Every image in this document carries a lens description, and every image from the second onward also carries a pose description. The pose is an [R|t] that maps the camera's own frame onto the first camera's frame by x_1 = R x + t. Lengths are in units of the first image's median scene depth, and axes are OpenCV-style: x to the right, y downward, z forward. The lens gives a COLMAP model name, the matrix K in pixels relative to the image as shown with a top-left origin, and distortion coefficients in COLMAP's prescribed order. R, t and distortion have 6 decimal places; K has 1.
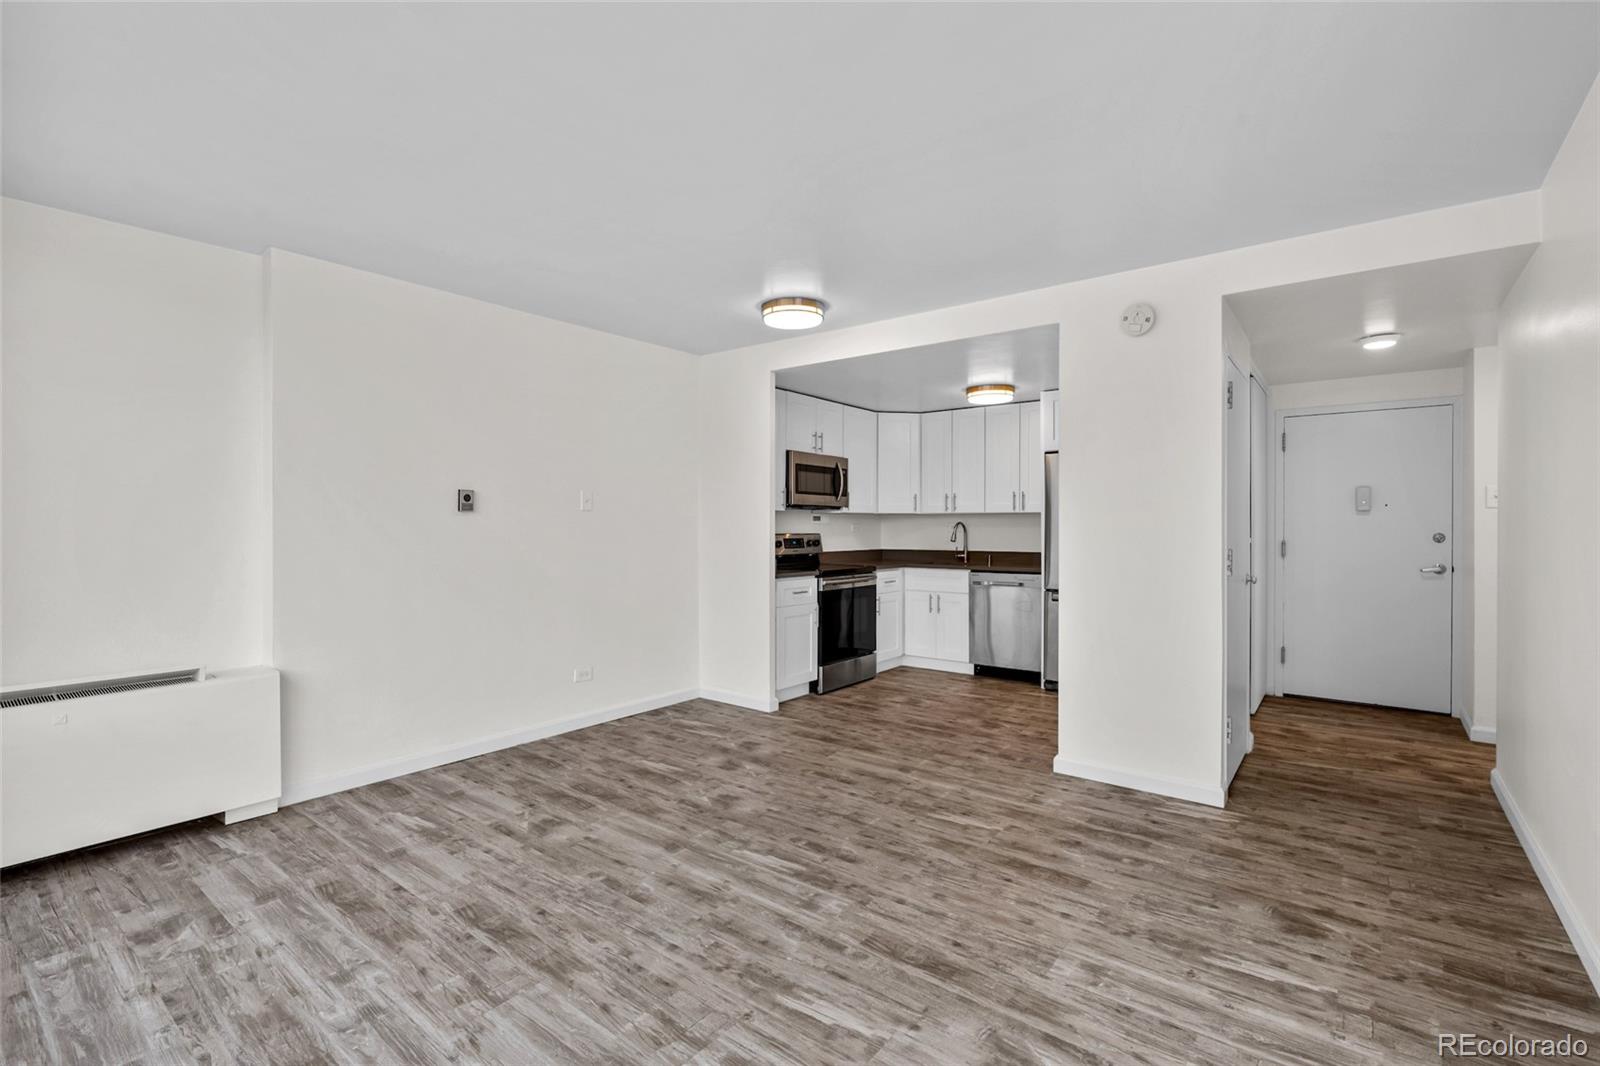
lens RADIAL K [[719.5, 0, 803.4], [0, 719.5, 529.7], [0, 0, 1]] dist [-0.003503, -0.000829]
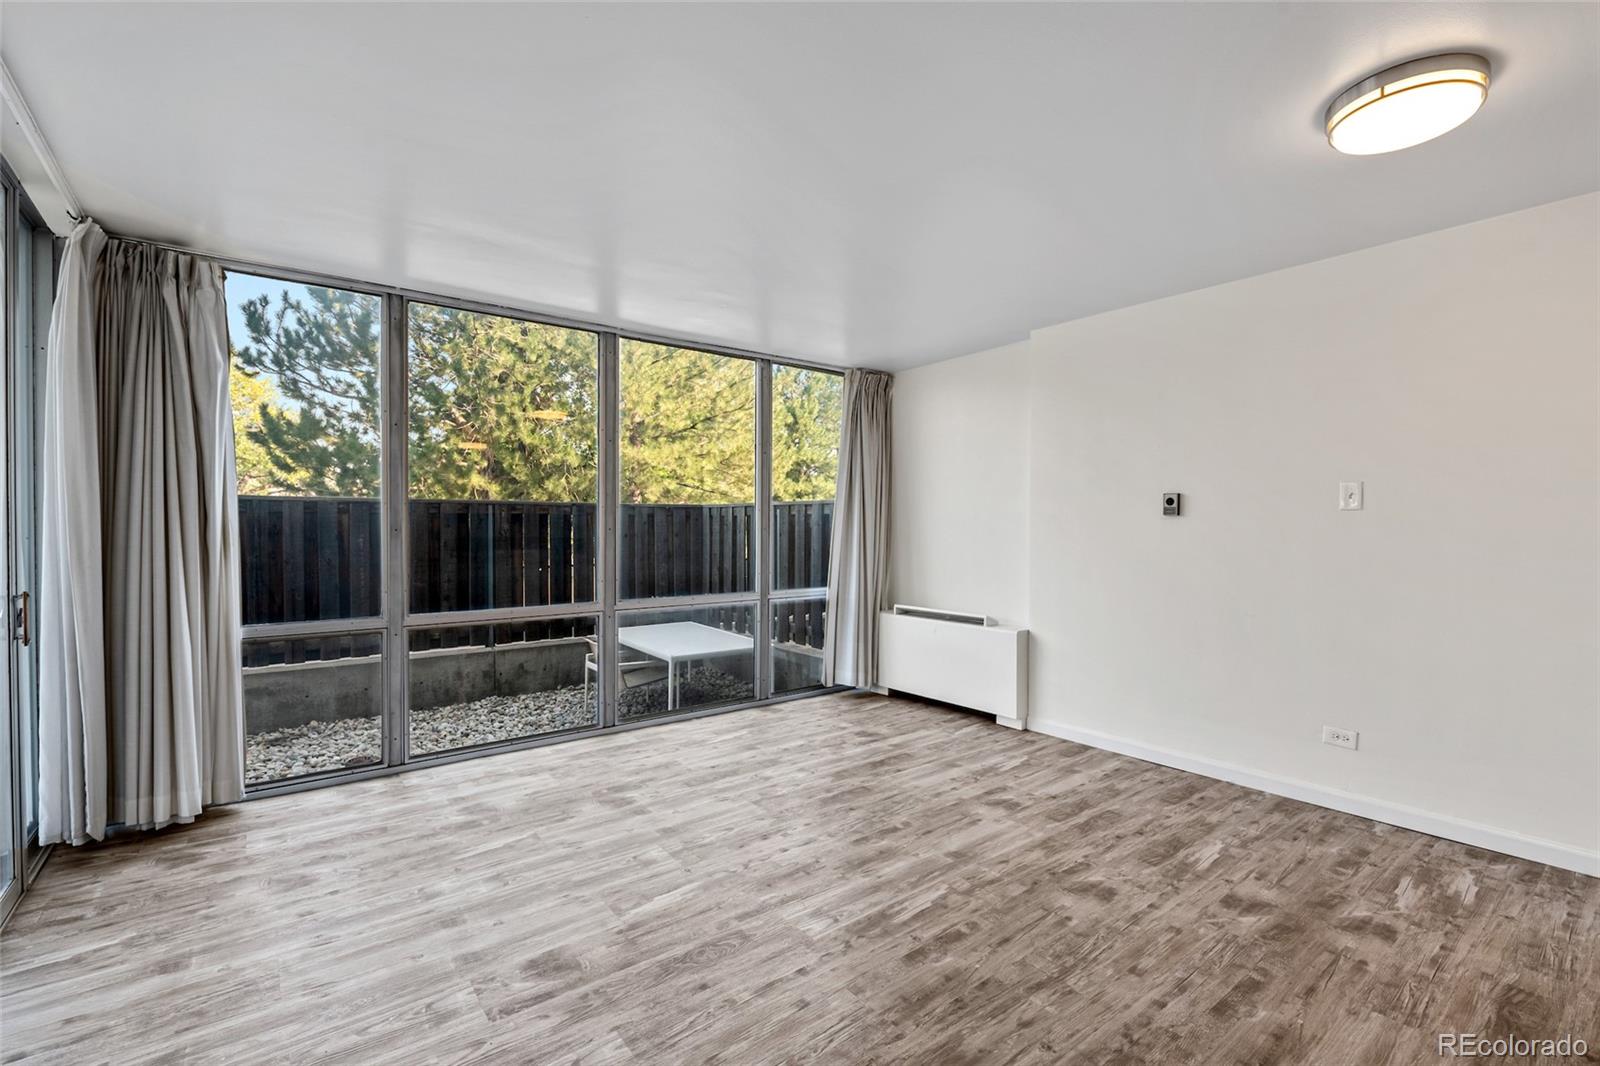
lens RADIAL K [[706.0, 0, 800.0], [0, 706.0, 533.0], [0, 0, 1]] dist [-0.012147, -0.000505]
pose [[-0.250675, 0.010361, -0.968016, 0.580949], [-0.008181, 0.999884, 0.012820, -0.009212], [0.968037, 0.011133, -0.250561, 0.742299]]
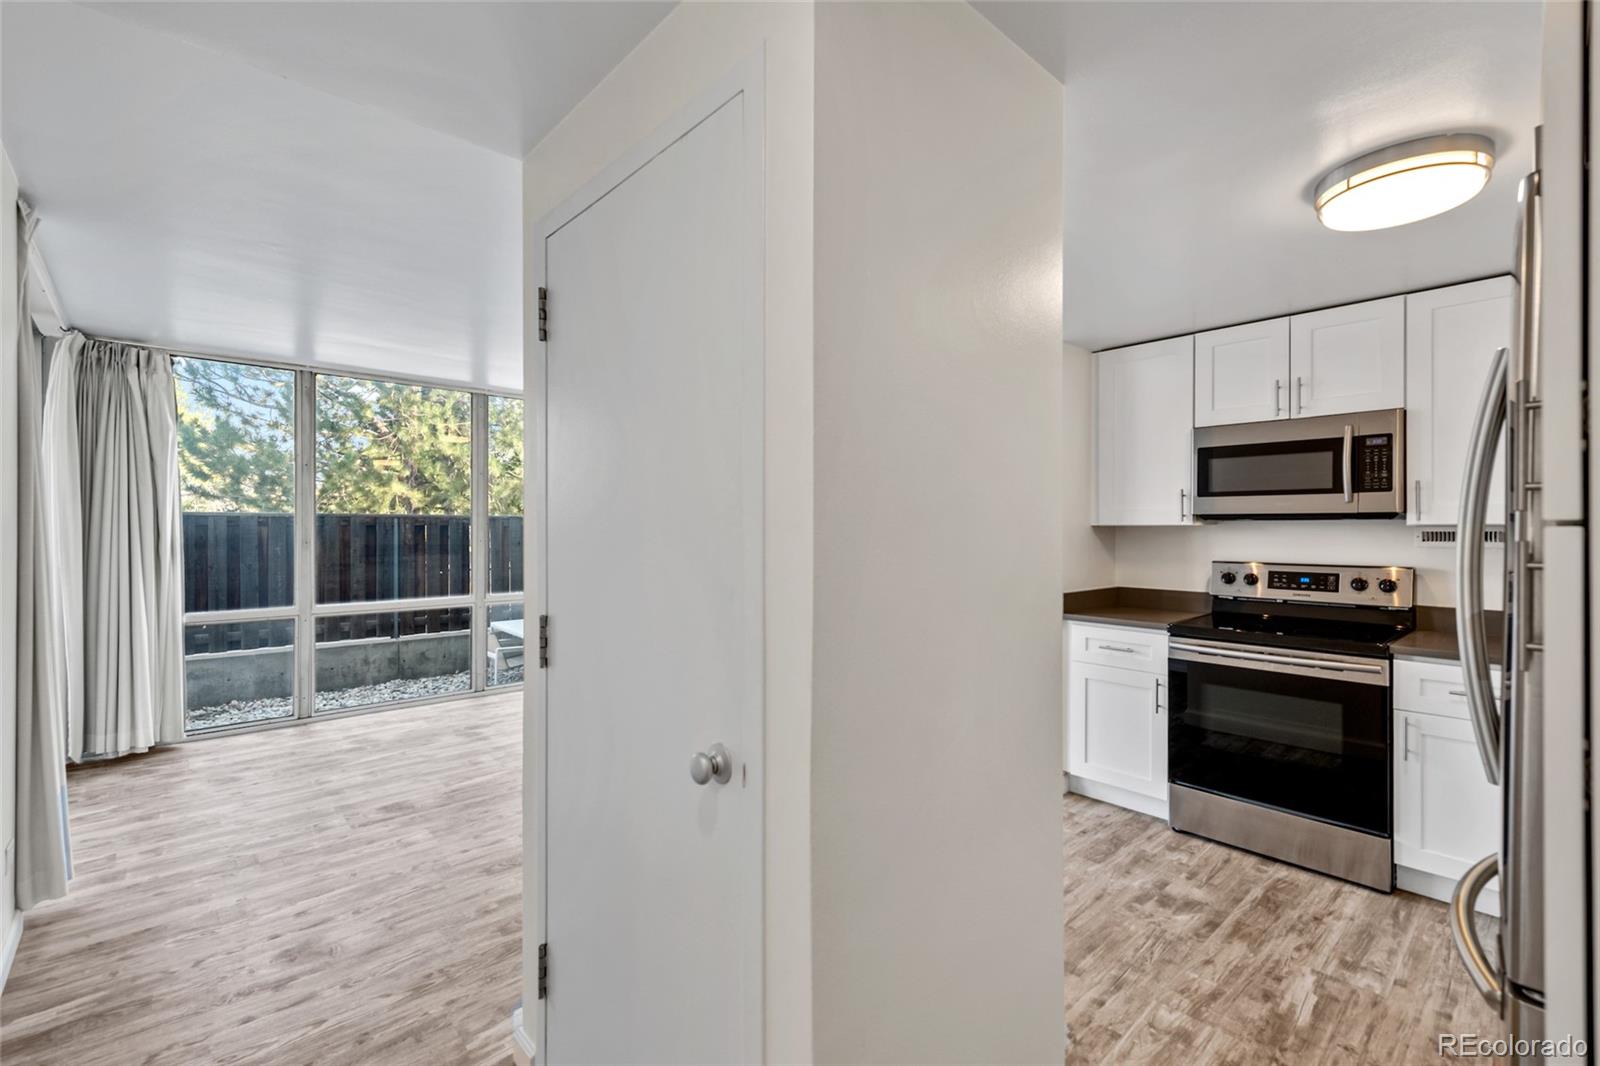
lens RADIAL K [[698.9, 0, 800.9], [0, 698.9, 525.7], [0, 0, 1]] dist [0.007733, -0.000141]
pose [[-0.172336, -0.002951, -0.985034, 0.898370], [-0.006805, 0.999975, -0.001805, -0.030948], [0.985015, 0.006392, -0.172352, 1.079652]]
